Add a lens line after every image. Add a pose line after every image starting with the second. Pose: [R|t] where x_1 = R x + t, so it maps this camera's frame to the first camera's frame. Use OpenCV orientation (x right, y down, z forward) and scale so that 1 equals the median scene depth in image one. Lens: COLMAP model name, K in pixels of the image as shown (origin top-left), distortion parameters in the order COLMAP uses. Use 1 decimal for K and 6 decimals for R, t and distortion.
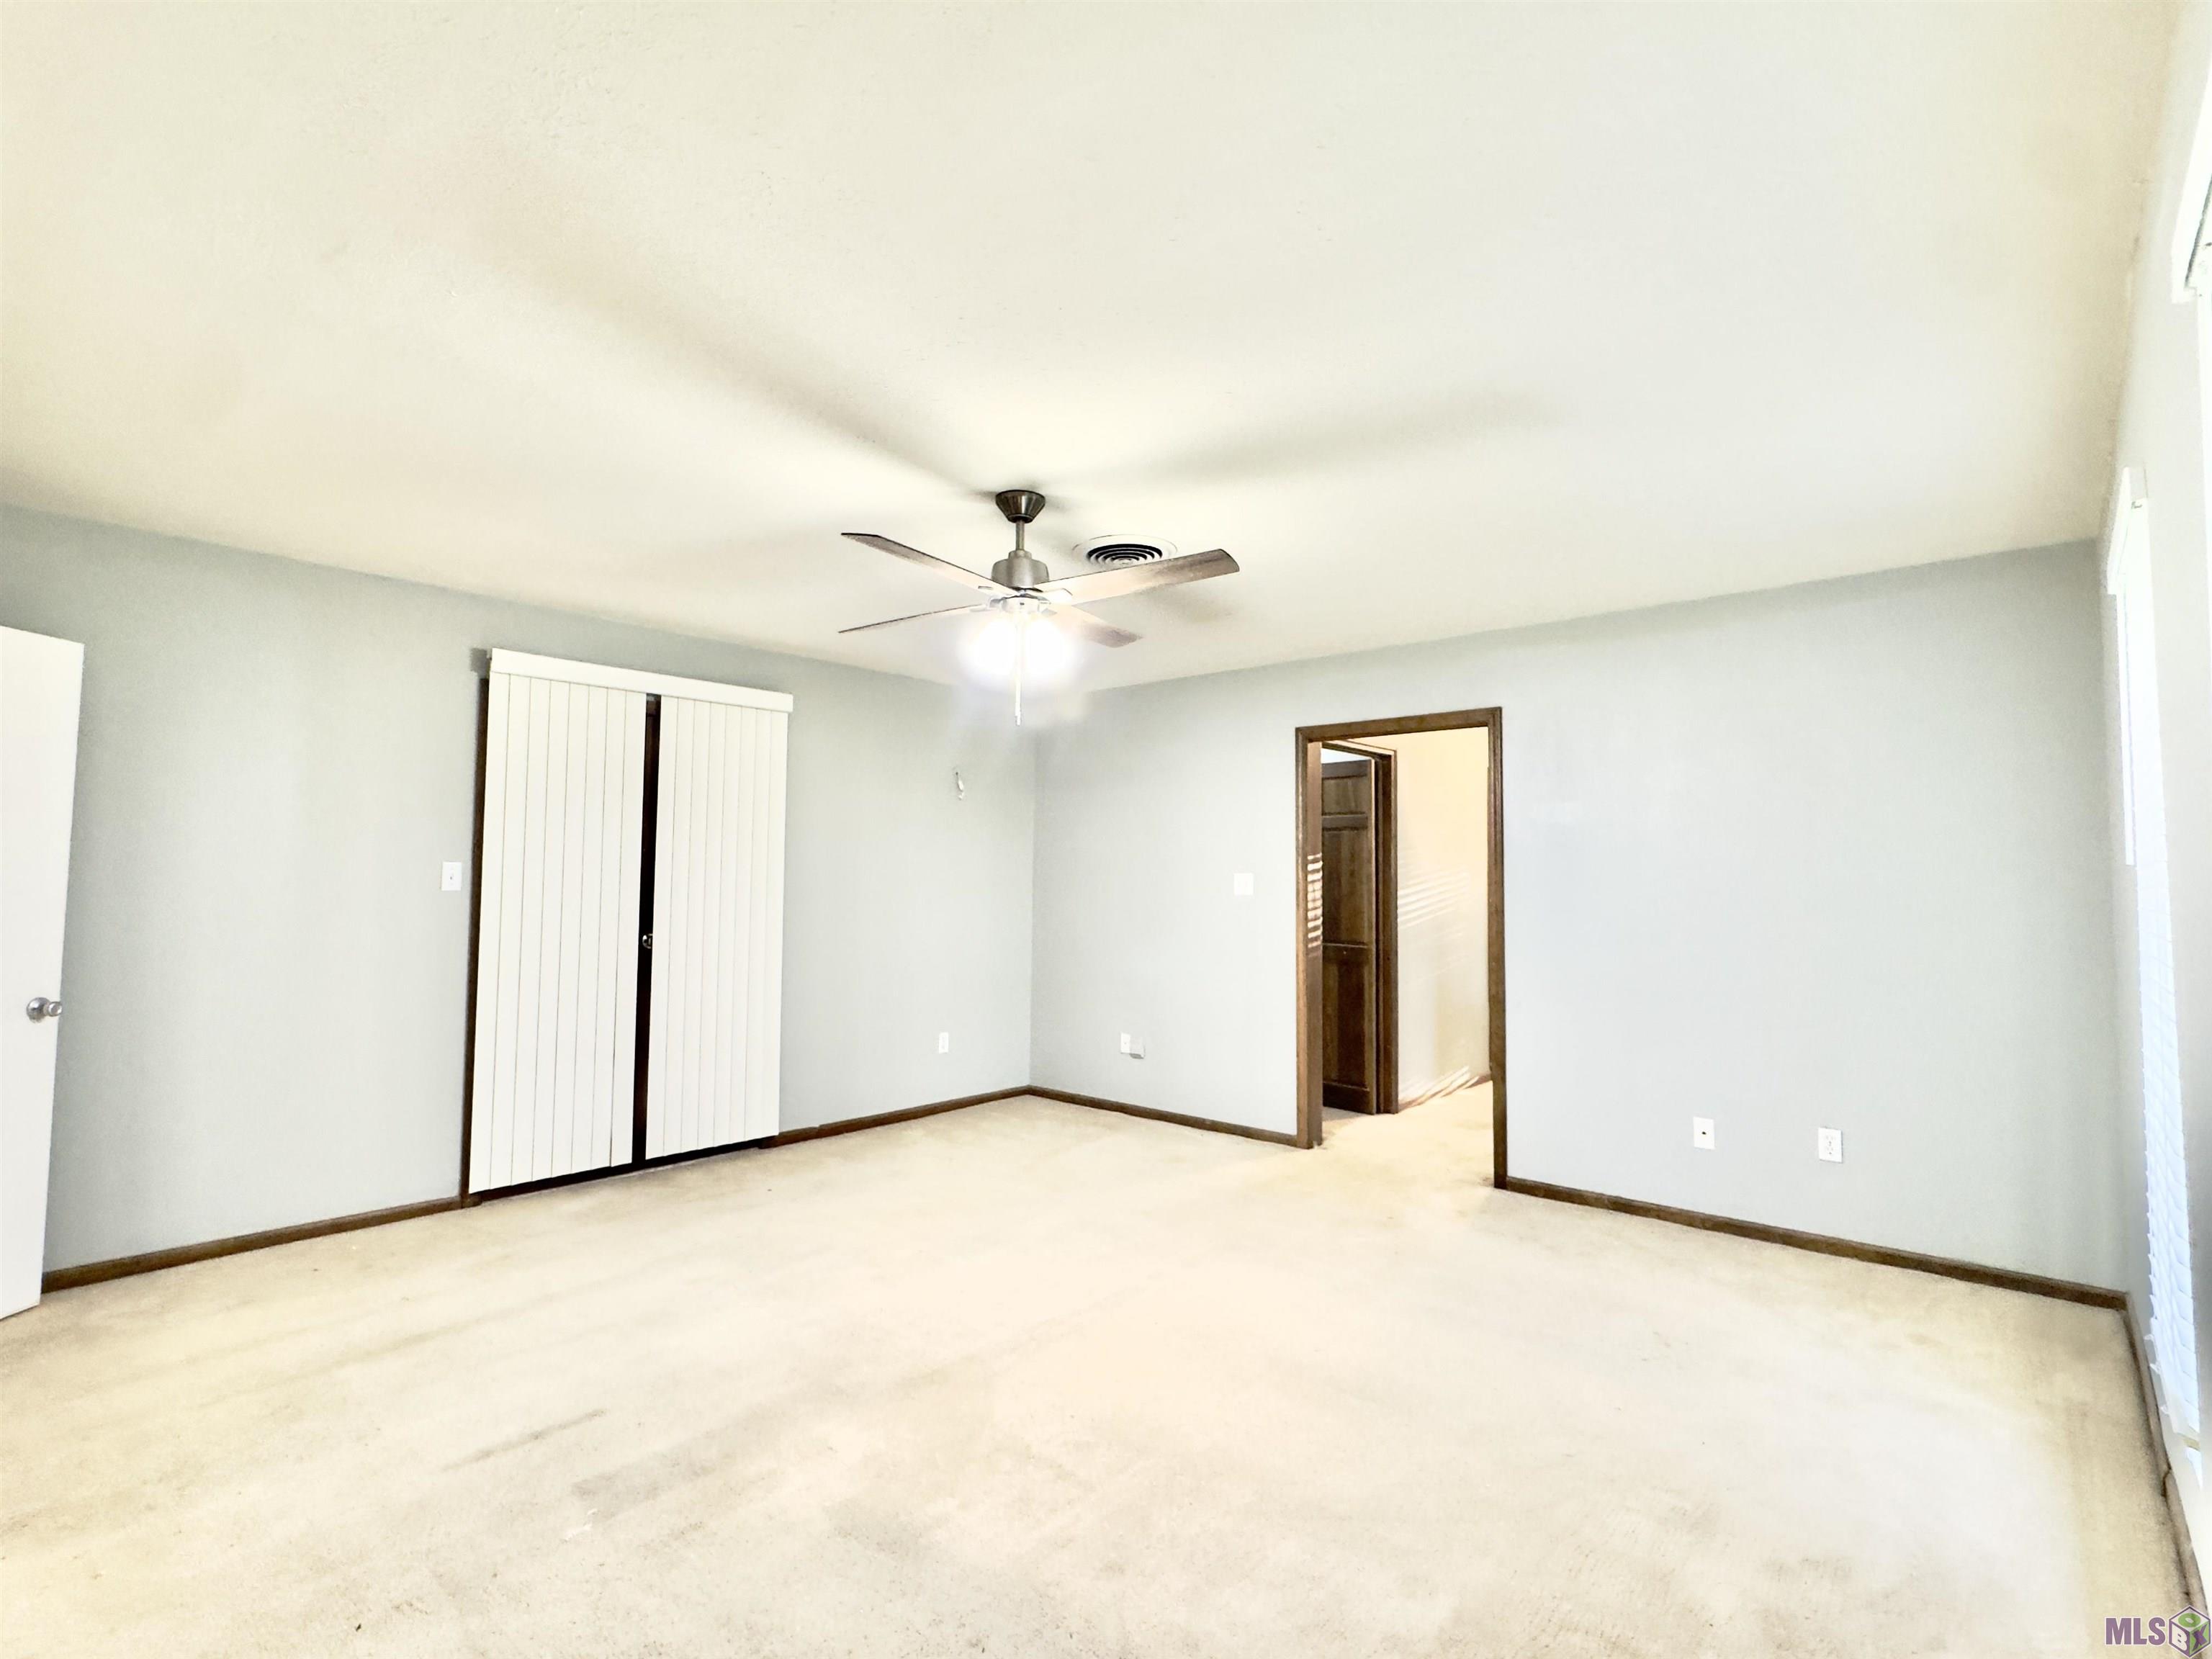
lens RADIAL K [[1045.5, 0, 1108.8], [0, 1045.5, 825.6], [0, 0, 1]] dist [-0.000188, -0.000359]
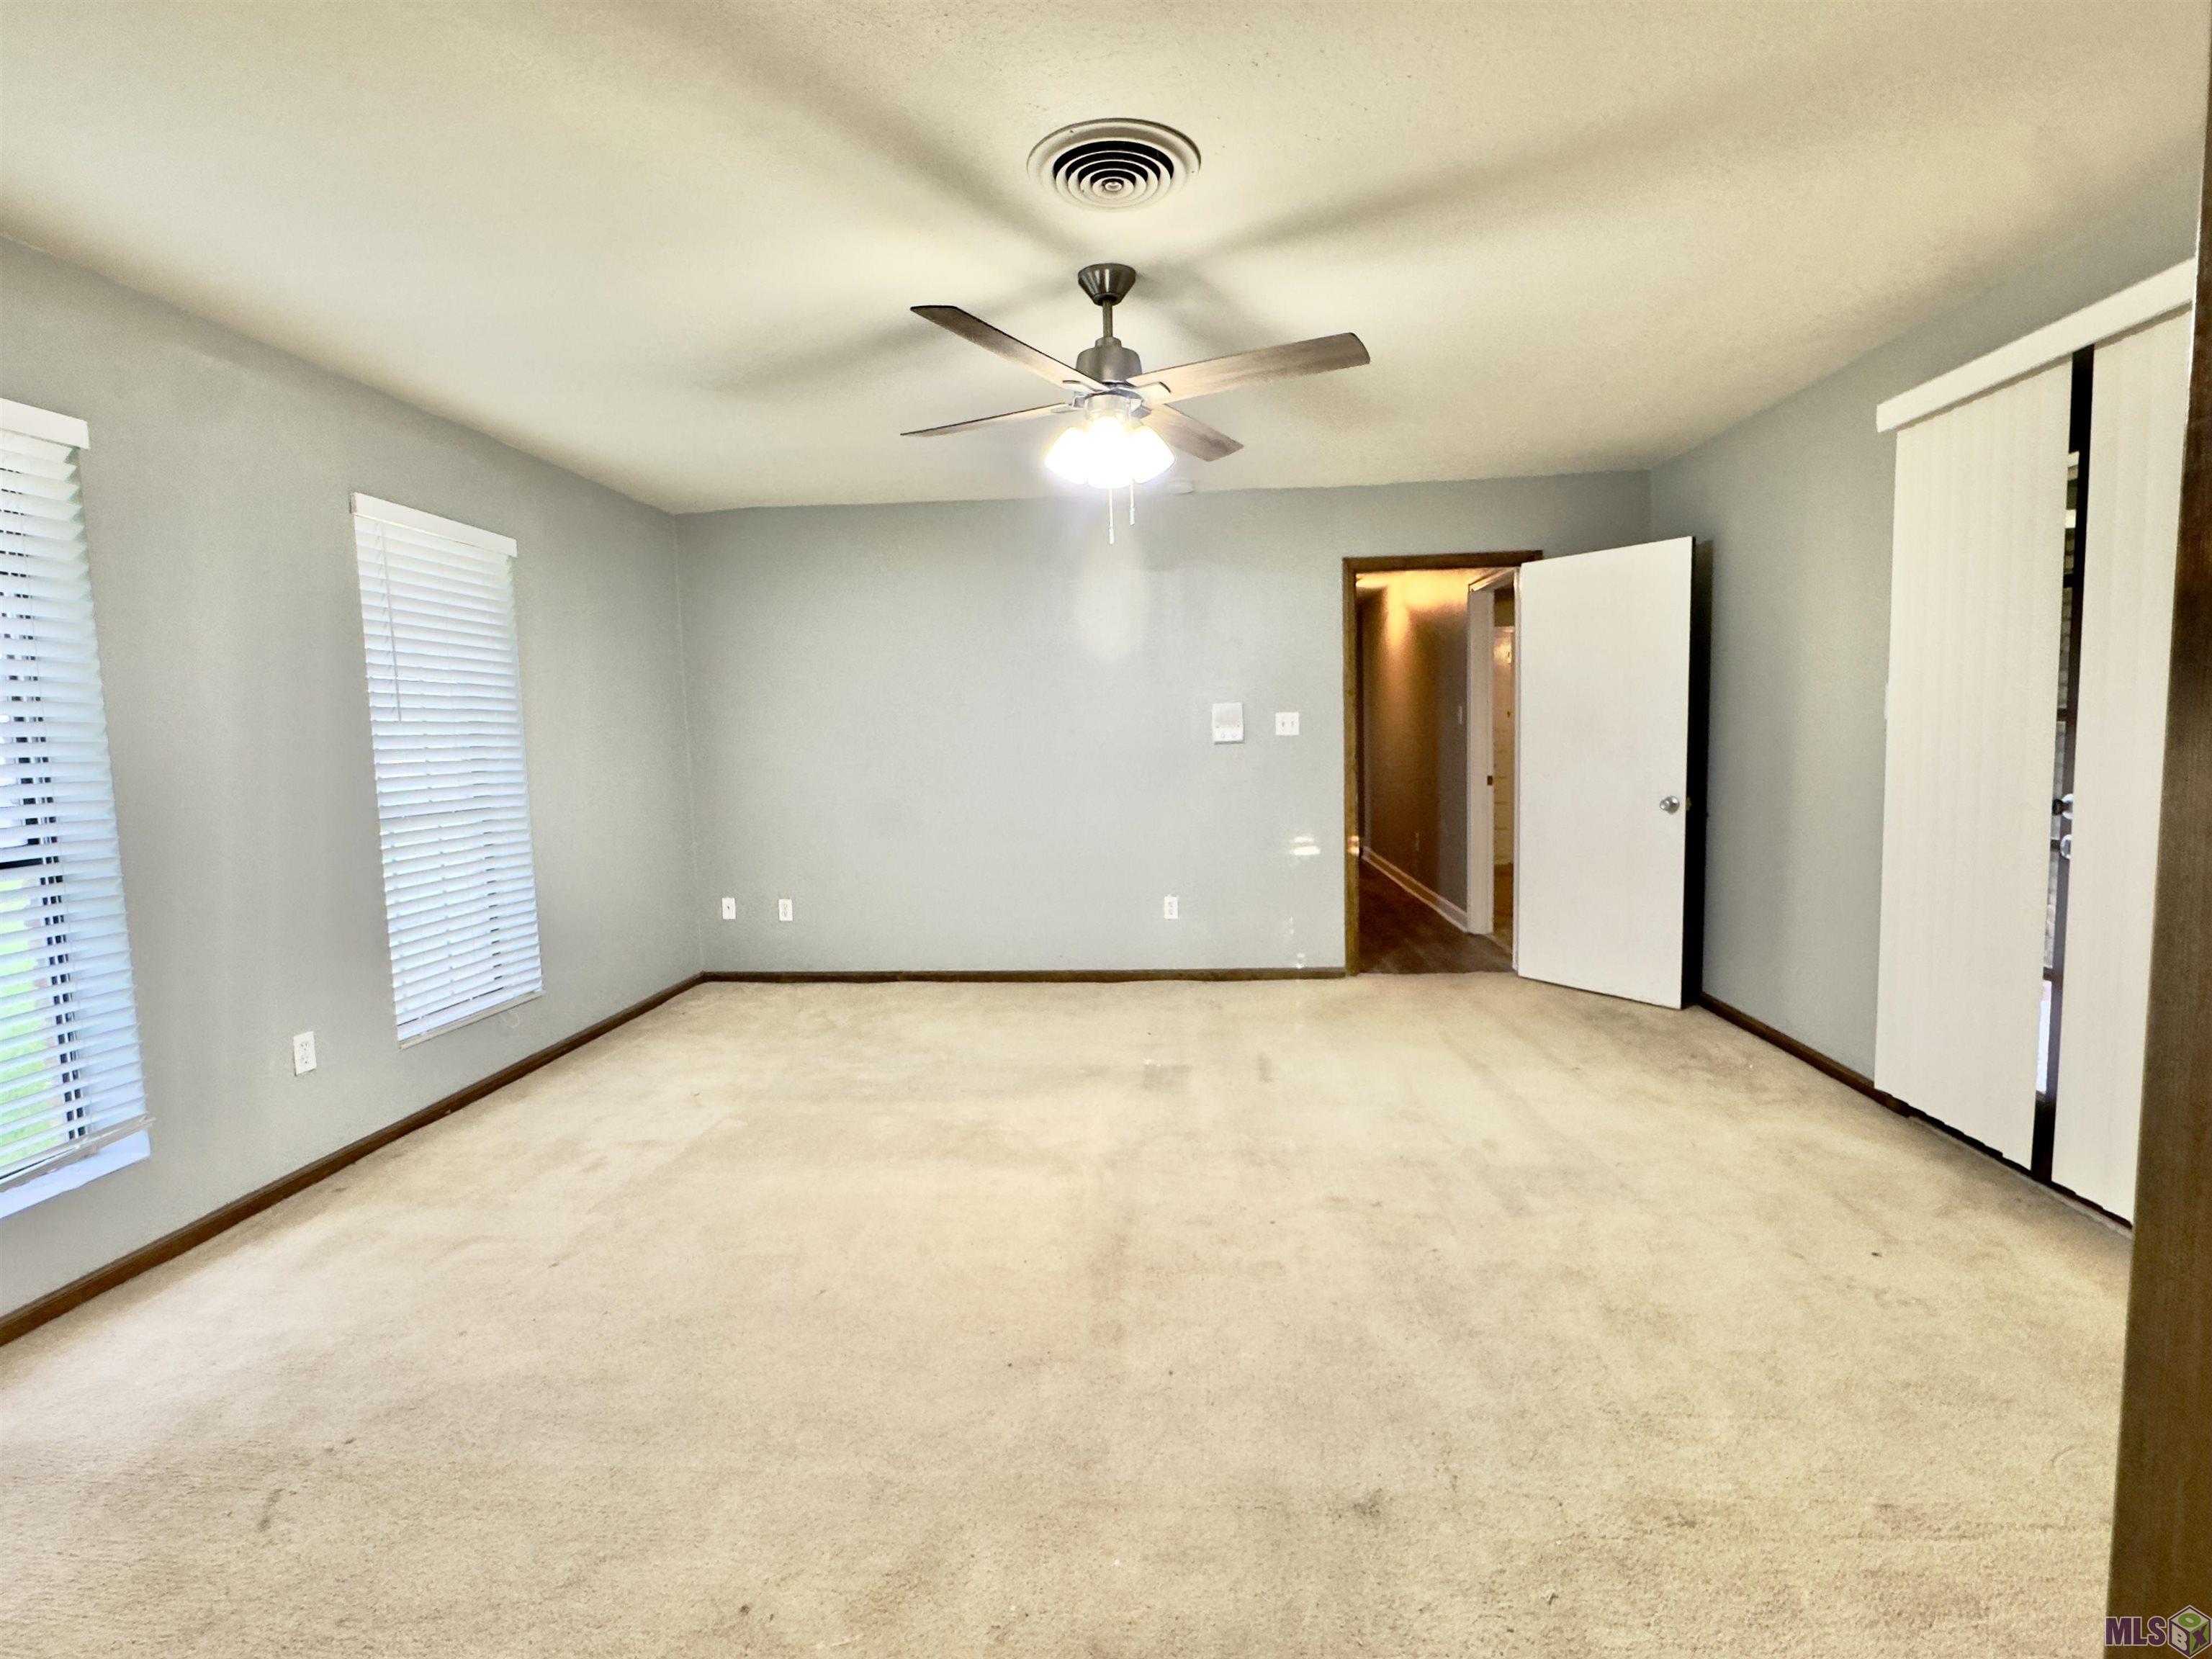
lens RADIAL K [[1045.5, 0, 1108.9], [0, 1045.5, 824.0], [0, 0, 1]] dist [-0.000188, -0.000359]
pose [[-0.793742, 0.061152, -0.605173, 0.460901], [0.042927, 0.998084, 0.044552, 0.107680], [0.606738, 0.009384, -0.794847, 1.696720]]
